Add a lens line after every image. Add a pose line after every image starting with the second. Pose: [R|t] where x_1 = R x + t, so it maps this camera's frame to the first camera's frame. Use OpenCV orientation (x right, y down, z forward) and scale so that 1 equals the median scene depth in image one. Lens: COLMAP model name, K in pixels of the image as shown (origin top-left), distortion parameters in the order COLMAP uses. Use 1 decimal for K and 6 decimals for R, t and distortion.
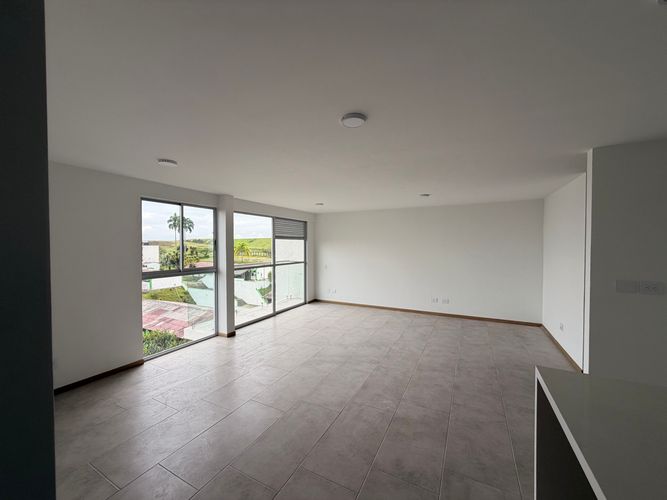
lens RADIAL K [[265.5, 0, 331.3], [0, 265.5, 250.1], [0, 0, 1]] dist [-0.000752, 0.000205]
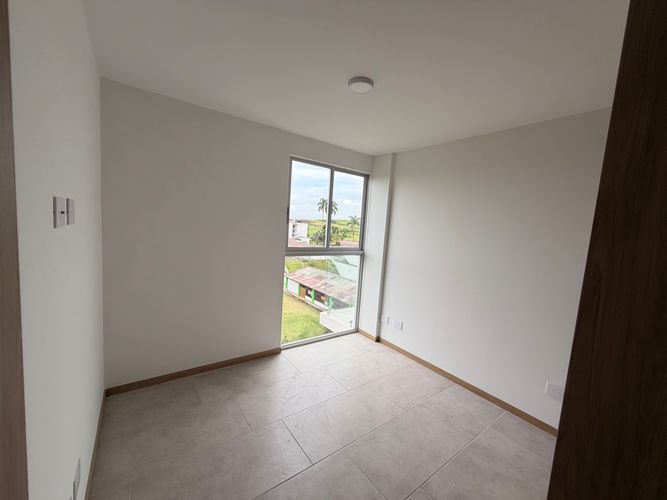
lens RADIAL K [[265.5, 0, 331.3], [0, 265.5, 250.1], [0, 0, 1]] dist [-0.000752, 0.000205]
pose [[0.877071, 0.102130, -0.469378, -0.167603], [-0.073661, 0.994175, 0.078678, 0.013850], [0.474679, -0.034432, 0.879485, 0.288714]]
